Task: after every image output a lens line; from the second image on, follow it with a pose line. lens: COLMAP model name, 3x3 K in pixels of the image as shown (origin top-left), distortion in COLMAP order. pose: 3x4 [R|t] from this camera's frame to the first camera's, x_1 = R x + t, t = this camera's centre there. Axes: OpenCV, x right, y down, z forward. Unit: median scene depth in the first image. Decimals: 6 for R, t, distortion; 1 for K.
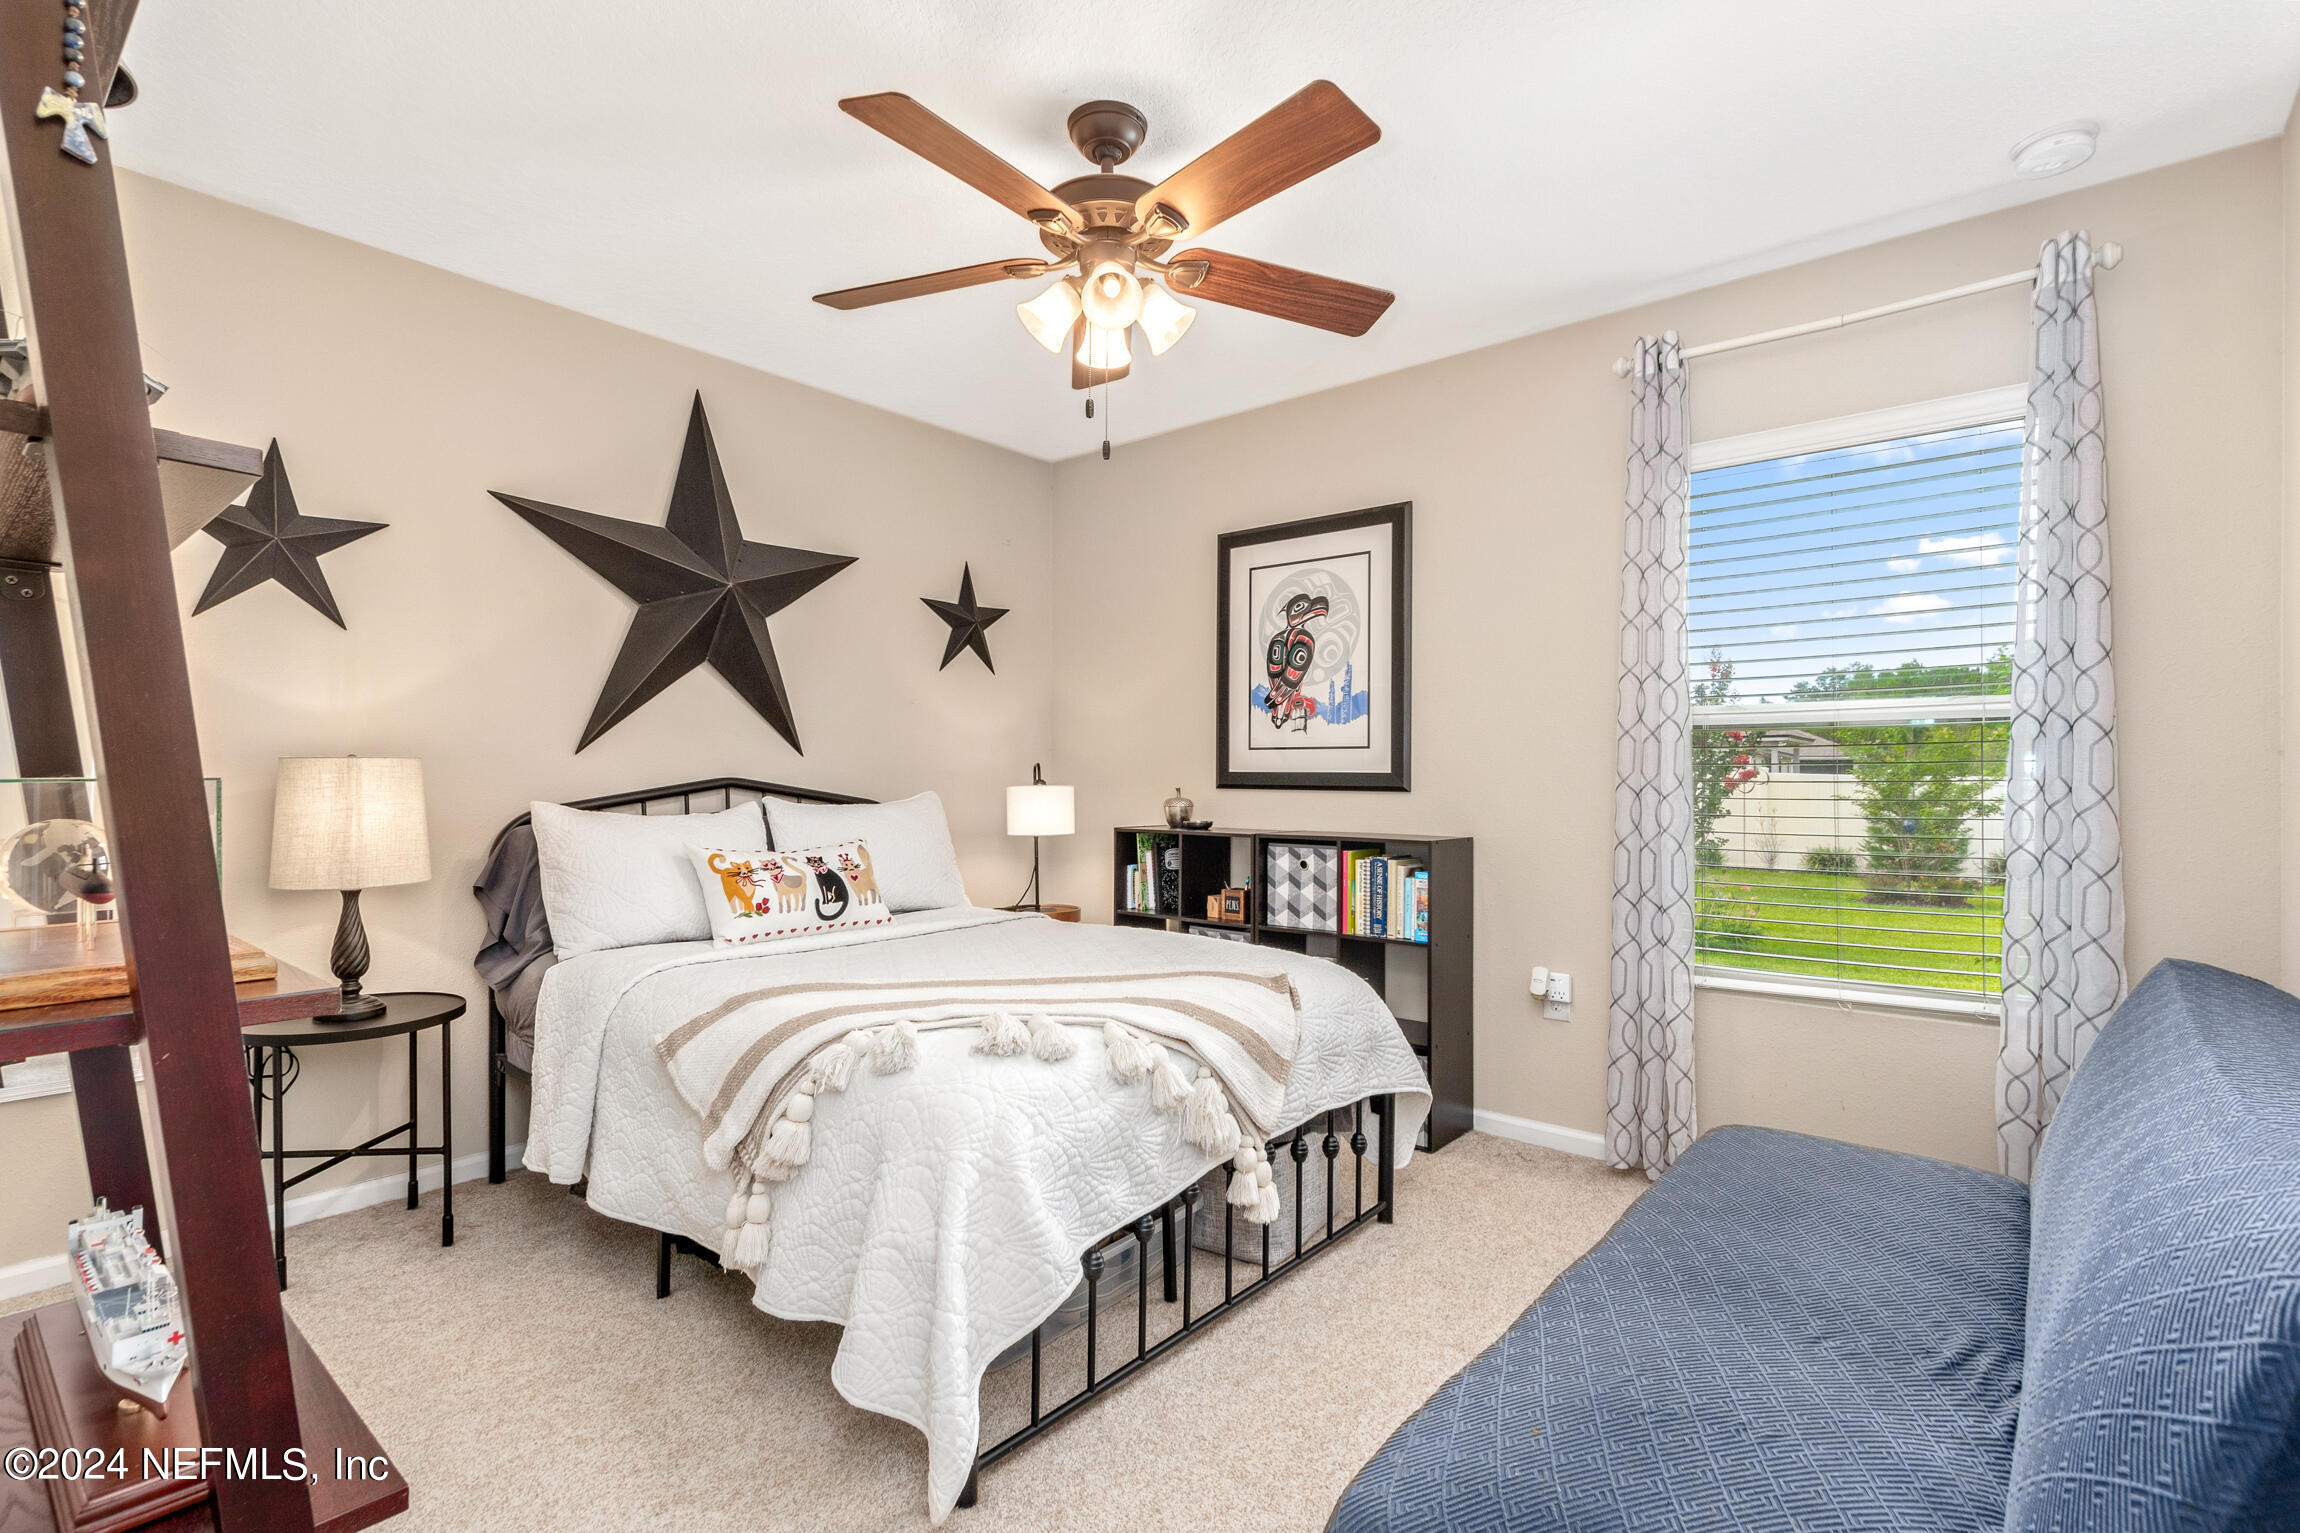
lens RADIAL K [[1098.1, 0, 1143.2], [0, 1098.1, 769.1], [0, 0, 1]] dist [0.003521, -0.000175]
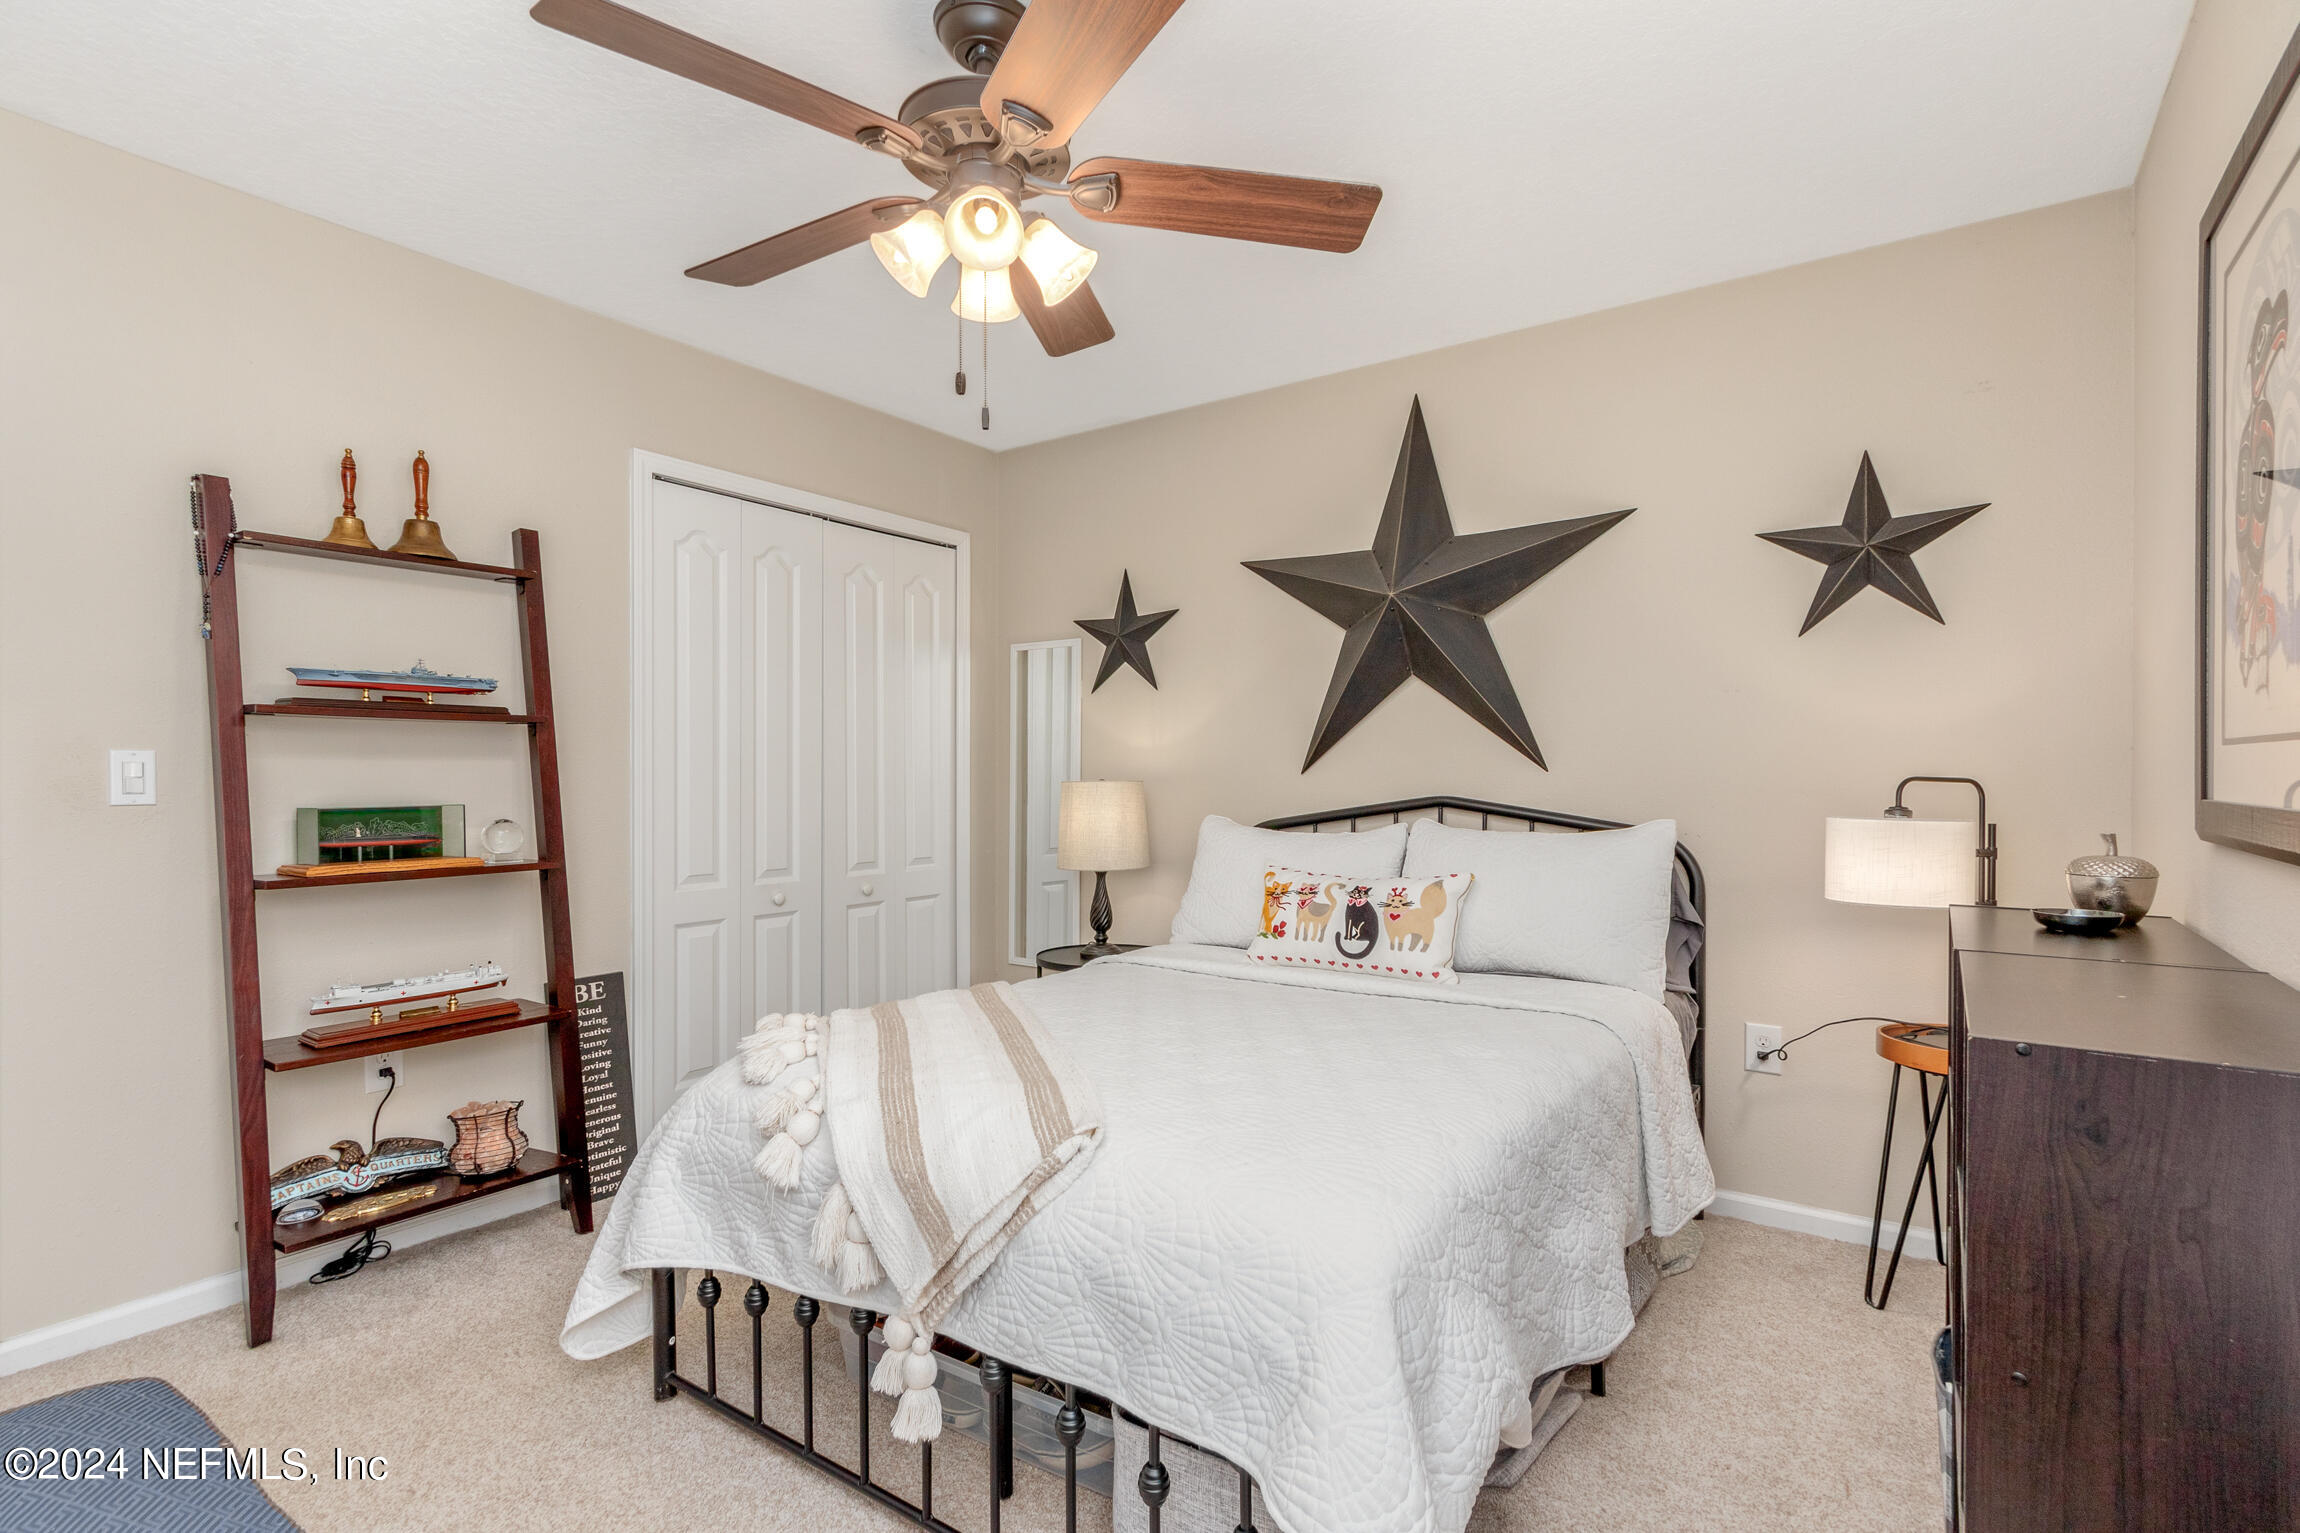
lens RADIAL K [[1098.1, 0, 1141.3], [0, 1098.1, 776.7], [0, 0, 1]] dist [0.003521, -0.000175]
pose [[0.069971, 0.002771, -0.997545, 0.595774], [0.010912, 0.999934, 0.003543, -0.016721], [0.997489, -0.011133, 0.069936, 0.758305]]
